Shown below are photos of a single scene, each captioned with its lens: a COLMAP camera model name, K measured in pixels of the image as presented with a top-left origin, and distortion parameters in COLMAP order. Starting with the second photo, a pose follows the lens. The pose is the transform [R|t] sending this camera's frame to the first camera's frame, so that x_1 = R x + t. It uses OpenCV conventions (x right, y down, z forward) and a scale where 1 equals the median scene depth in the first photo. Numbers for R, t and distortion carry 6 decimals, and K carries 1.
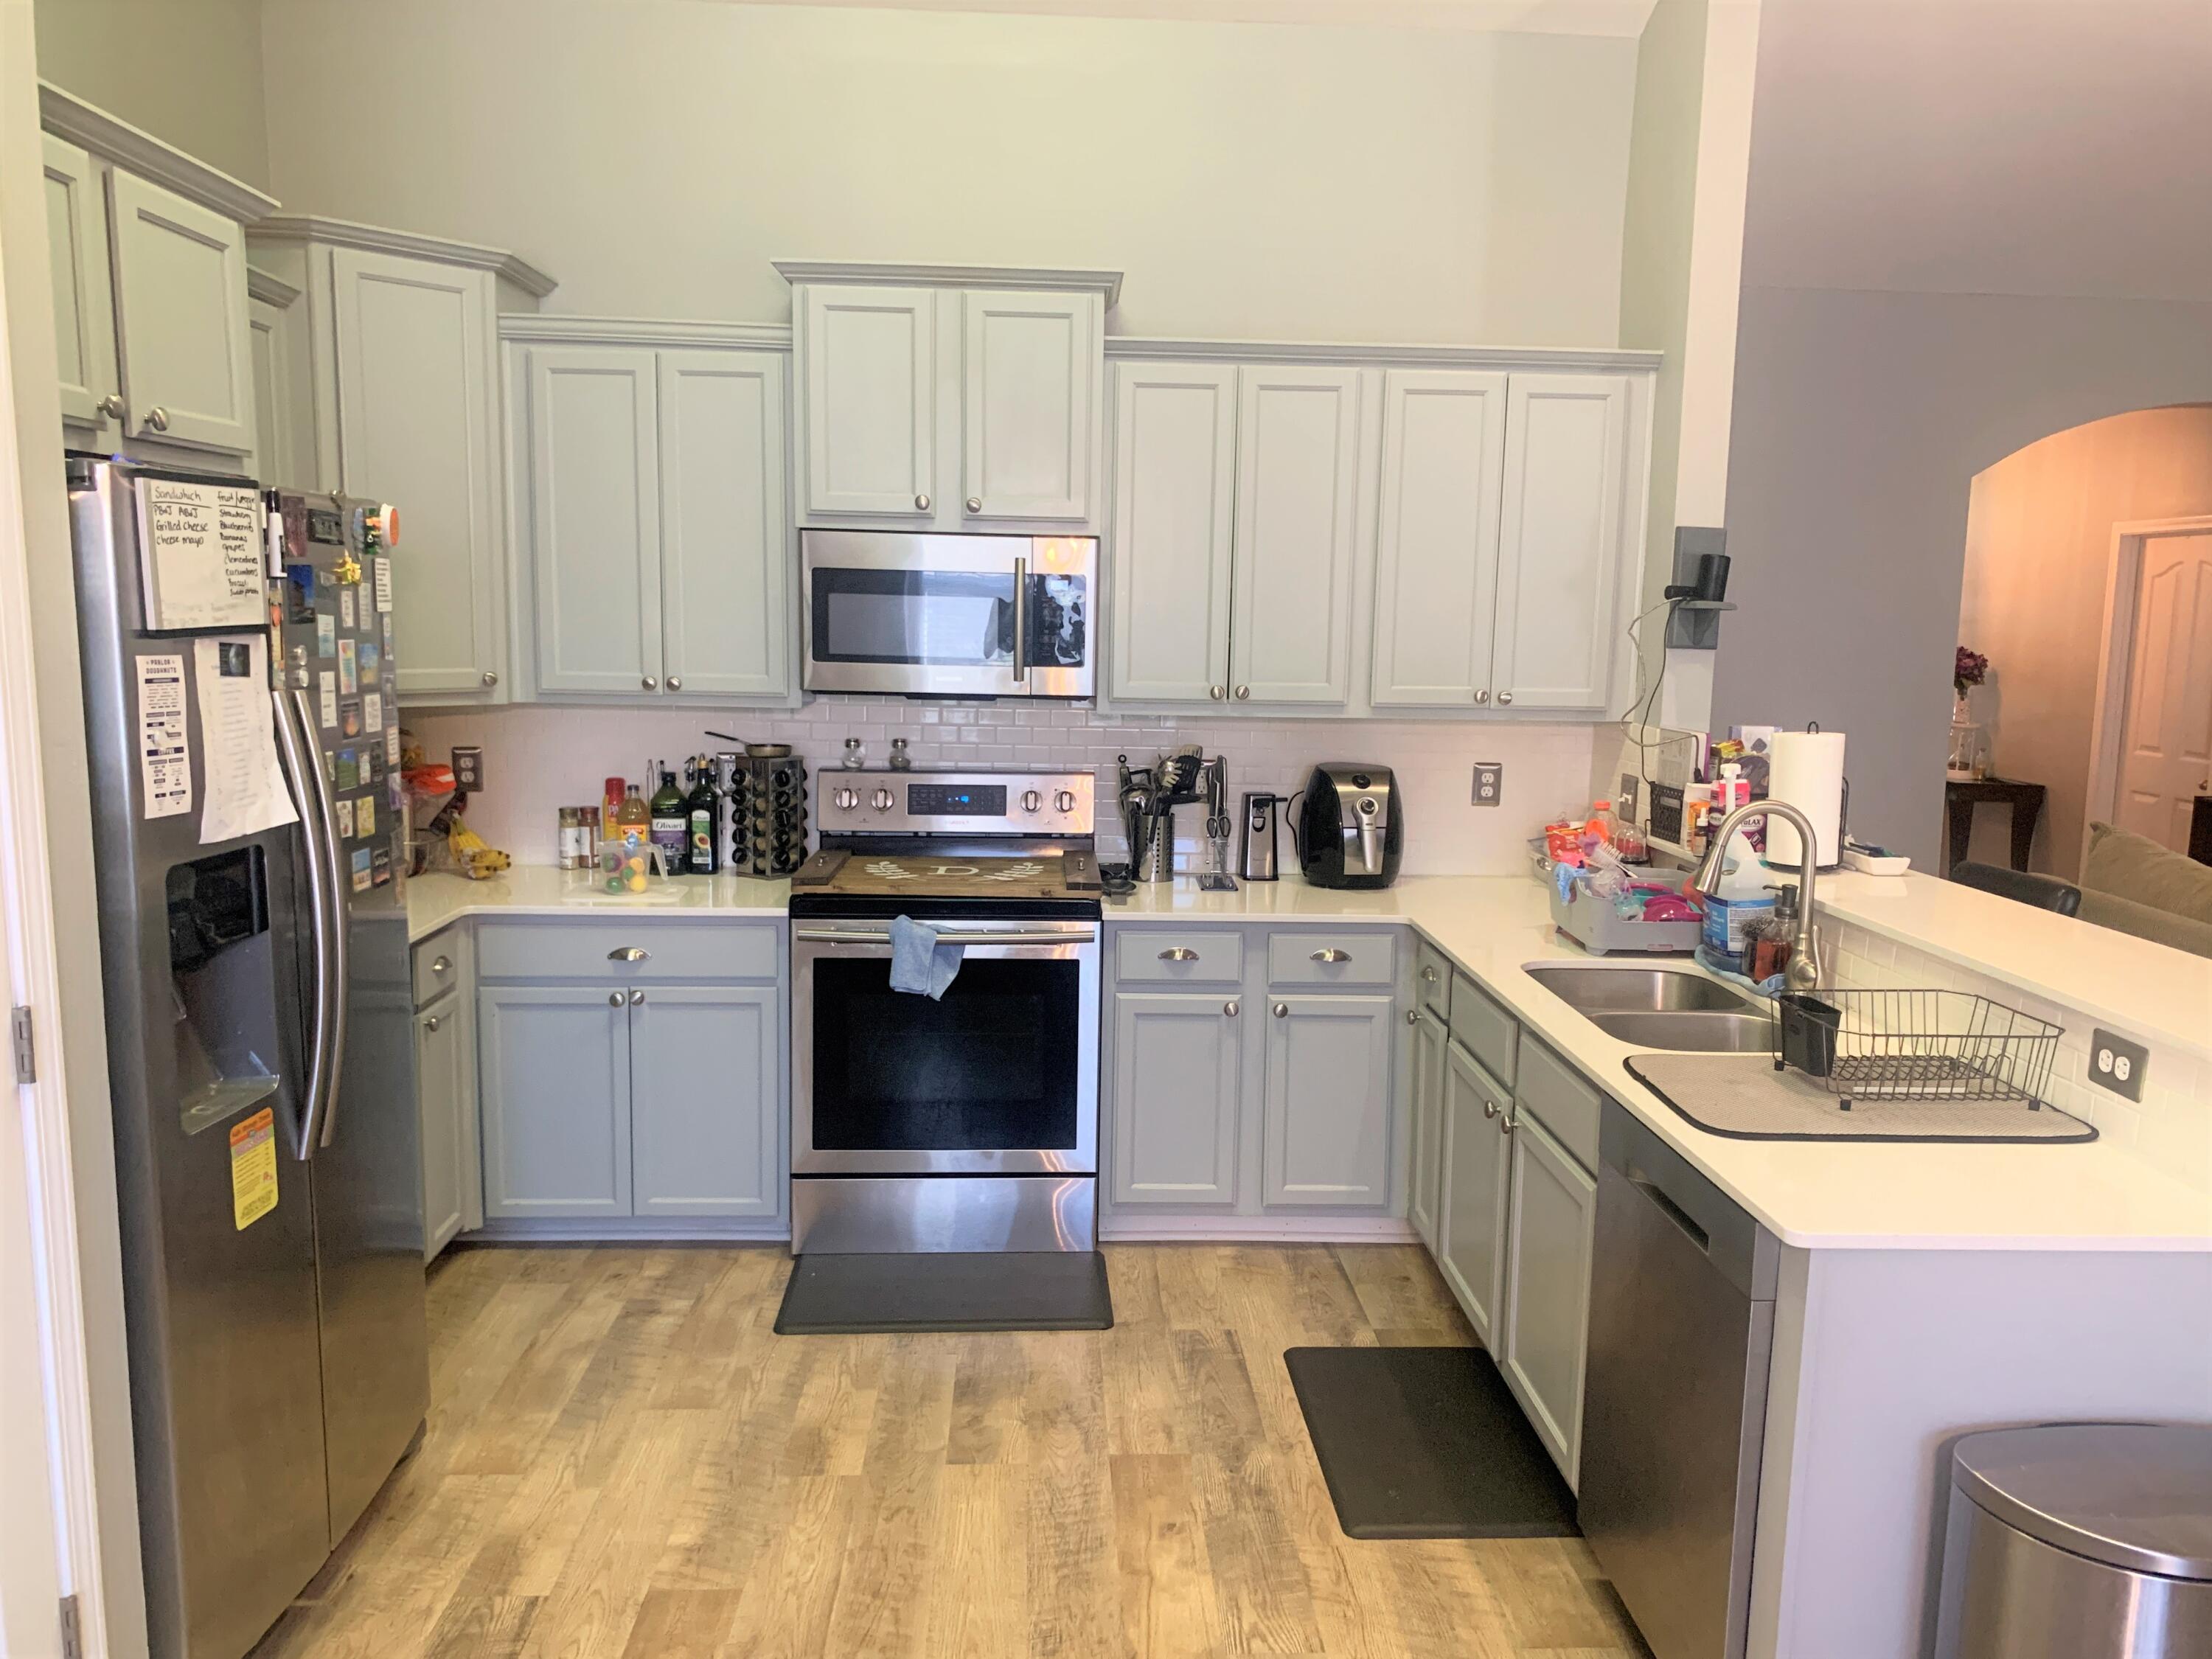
lens RADIAL K [[1691.5, 0, 1118.9], [0, 1691.5, 823.2], [0, 0, 1]] dist [0.038025, -0.021078]
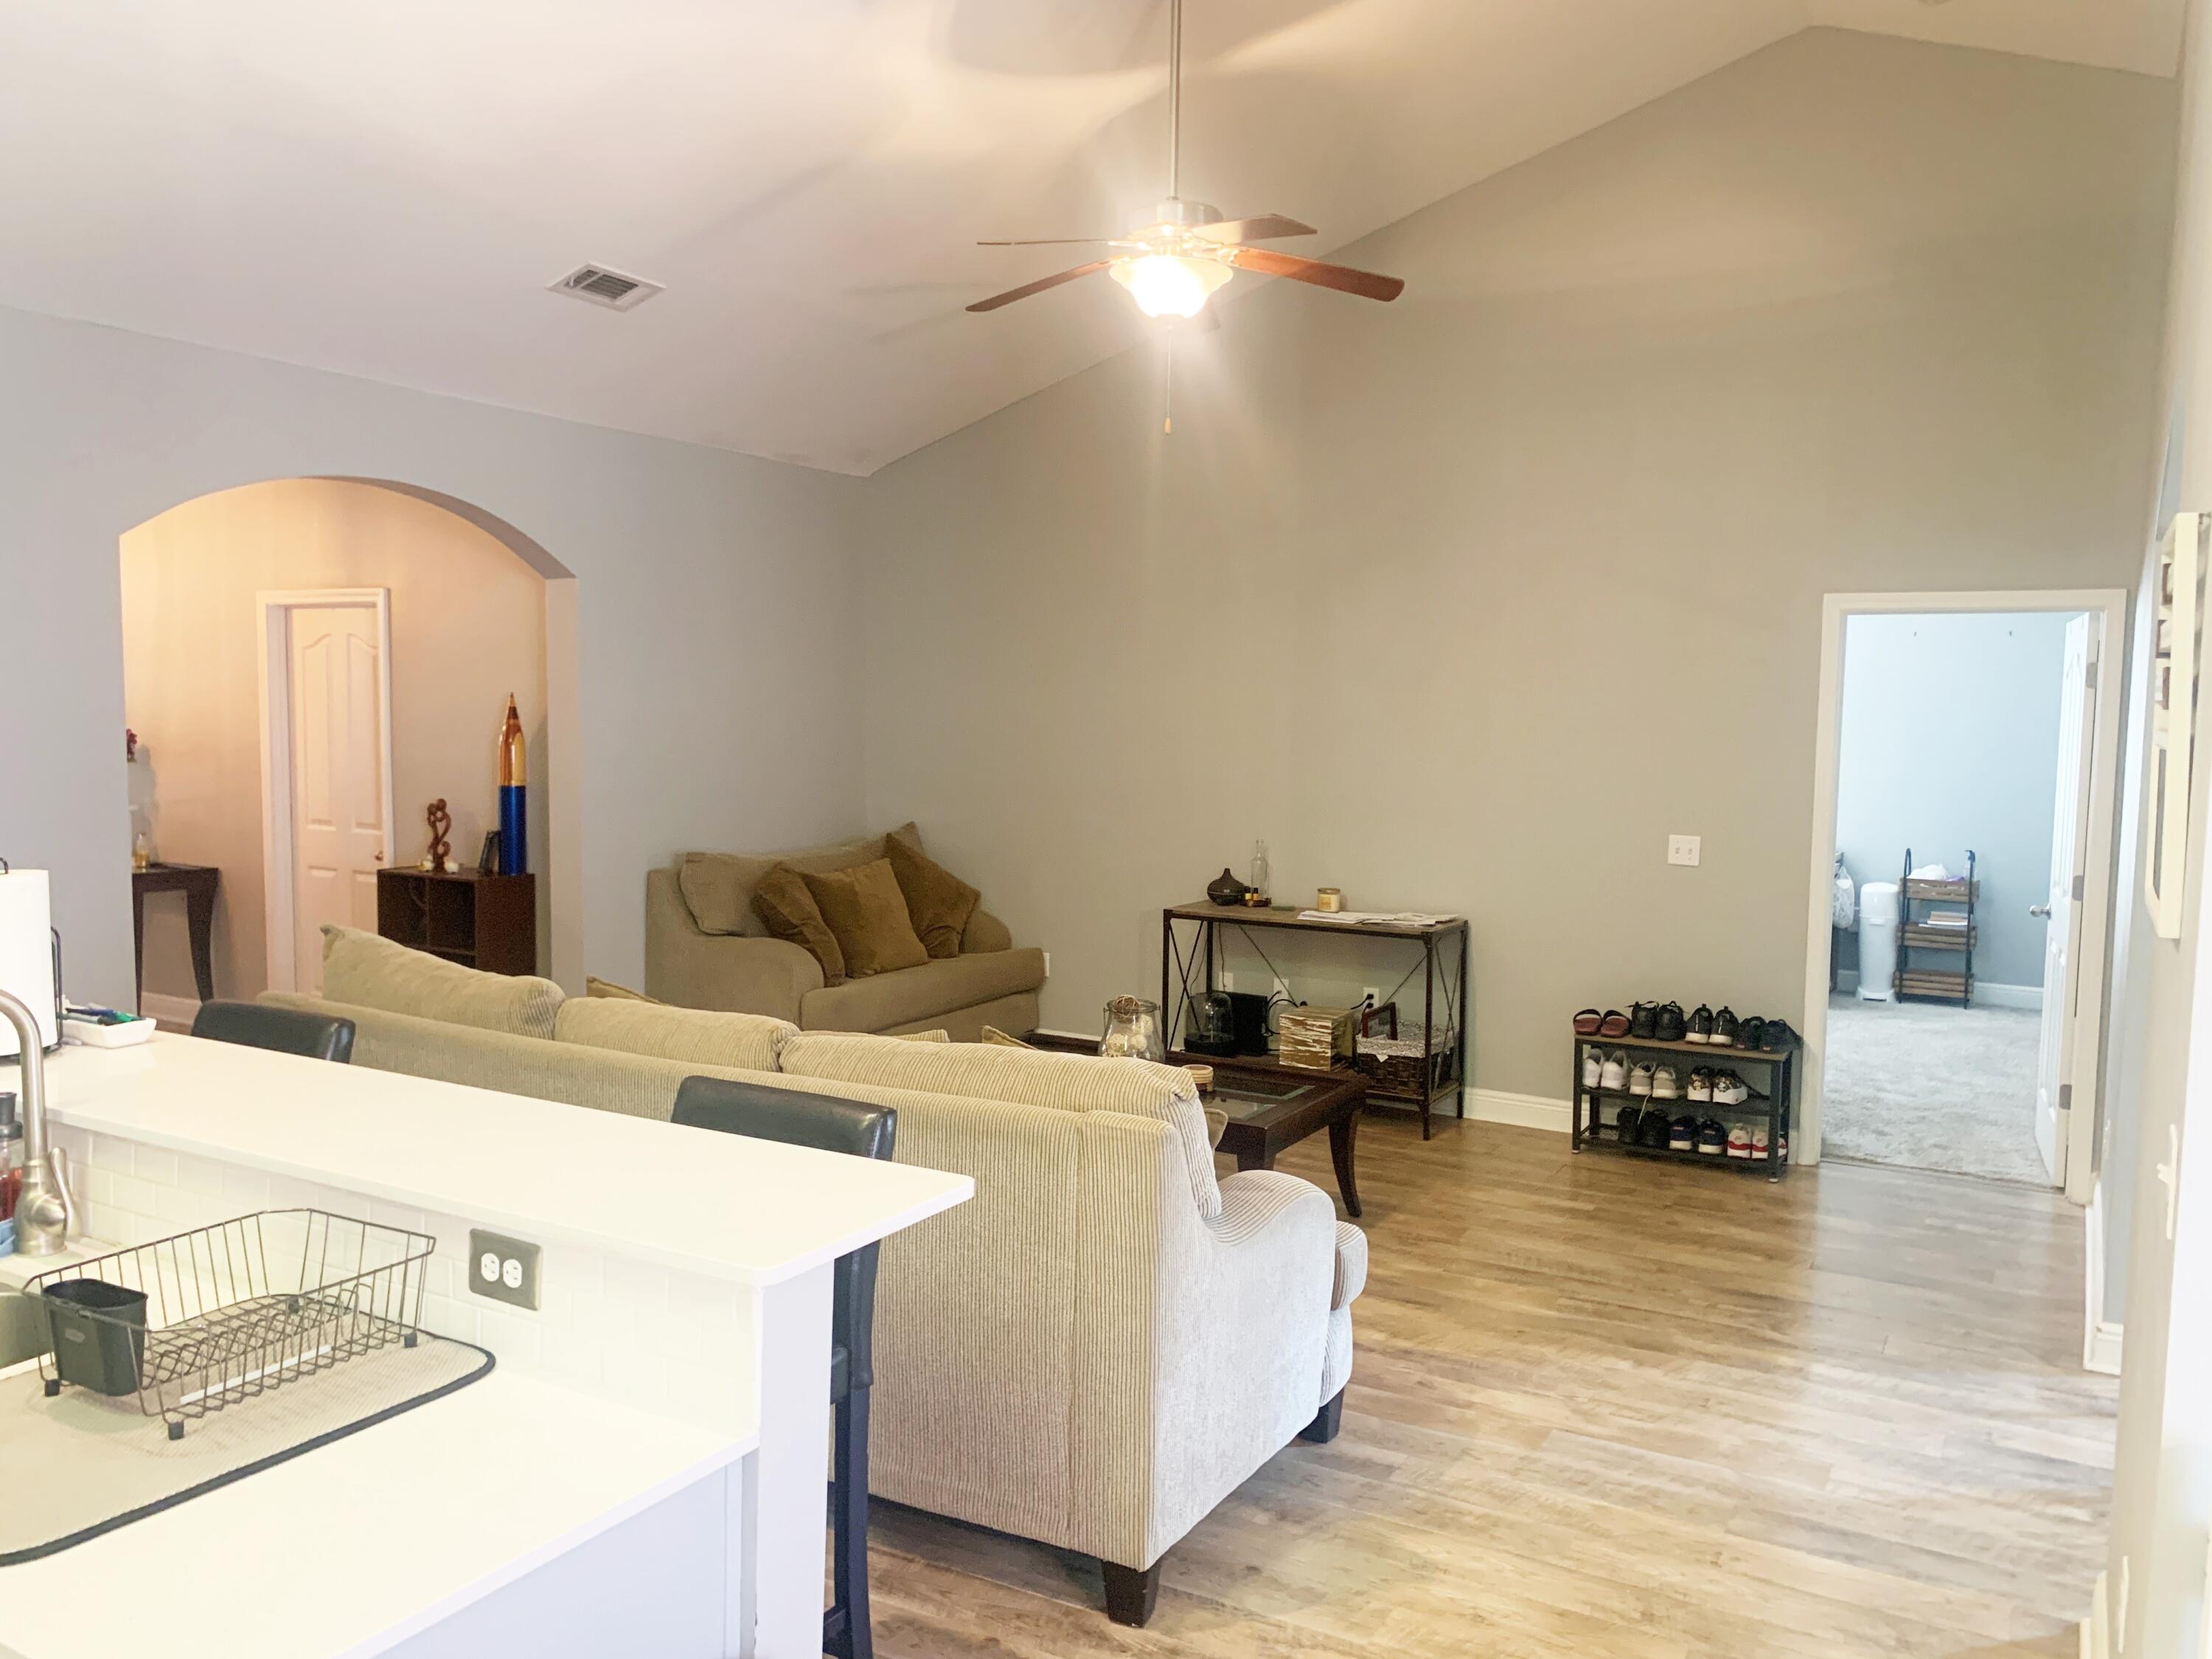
lens RADIAL K [[1691.5, 0, 1118.9], [0, 1691.5, 823.2], [0, 0, 1]] dist [0.038025, -0.021078]
pose [[0.529235, -0.075833, 0.845080, 0.037127], [0.101937, 0.994467, 0.025399, -0.046111], [-0.842330, 0.072703, 0.534036, 0.195733]]
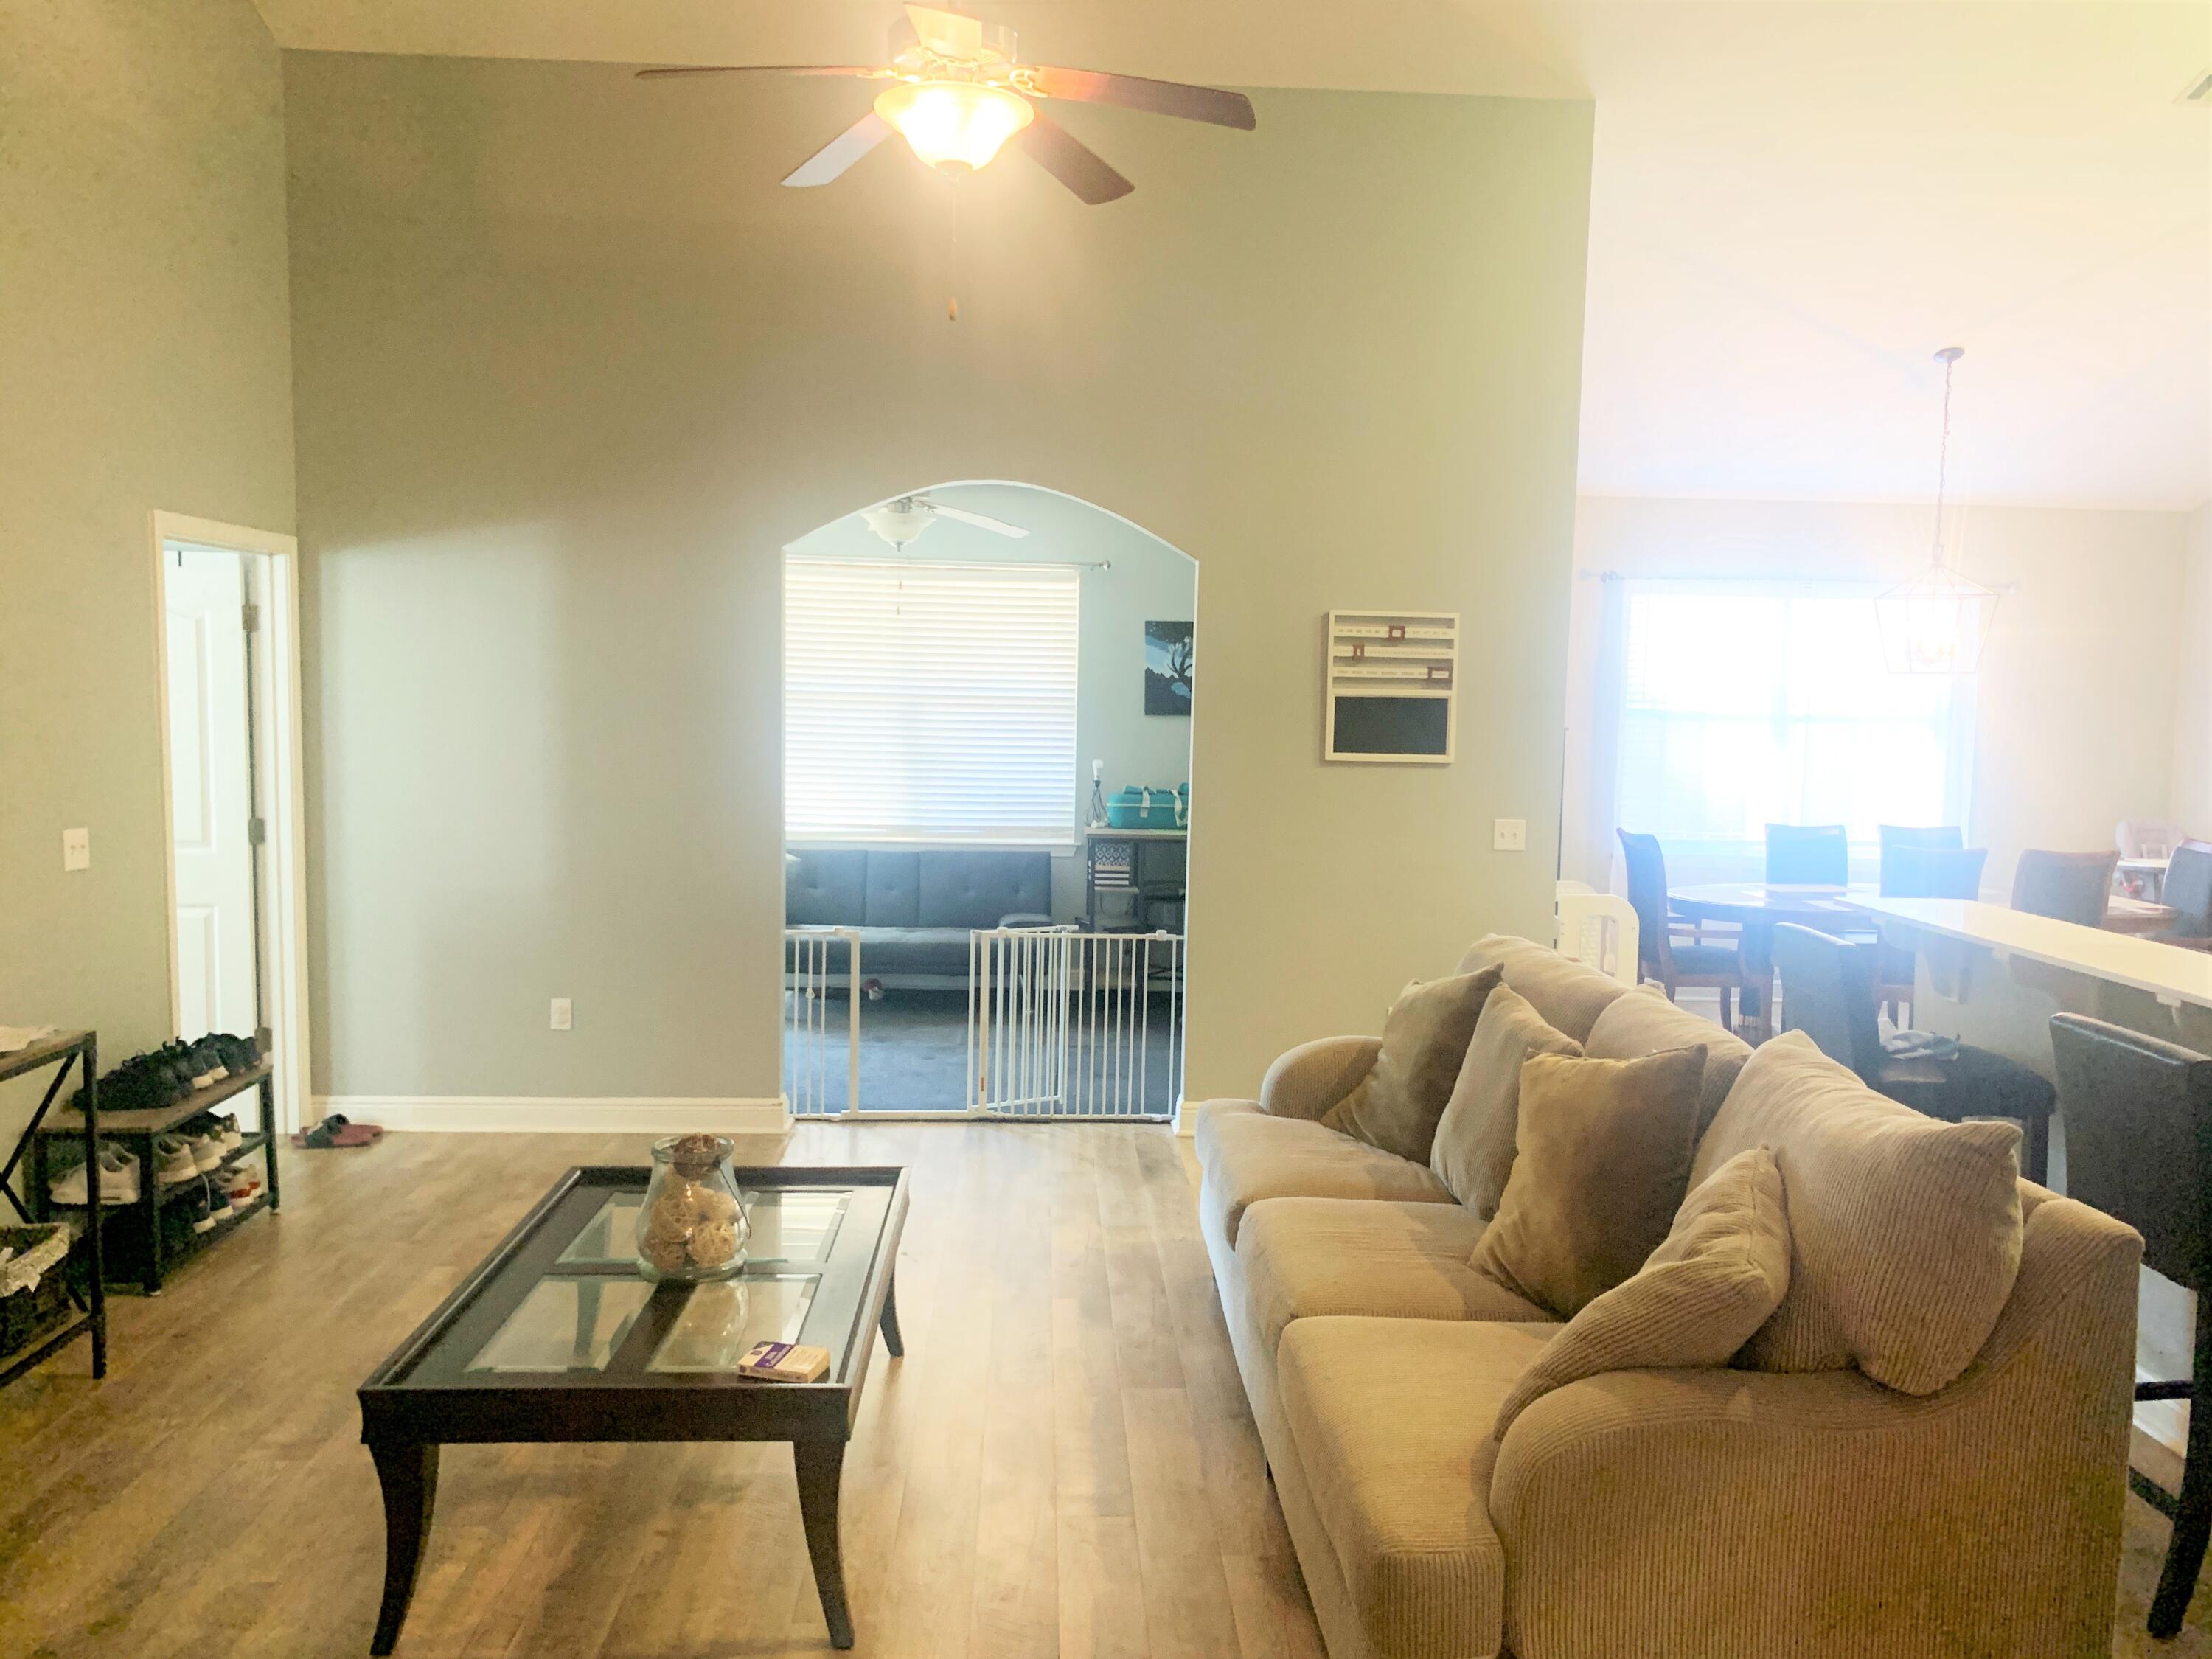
lens RADIAL K [[1691.5, 0, 1118.9], [0, 1691.5, 823.2], [0, 0, 1]] dist [0.038025, -0.021078]
pose [[-0.999269, -0.038211, 0.001087, 1.072501], [-0.037190, 0.978344, 0.203617, -0.227516], [-0.008844, 0.203427, -0.979050, 1.911879]]
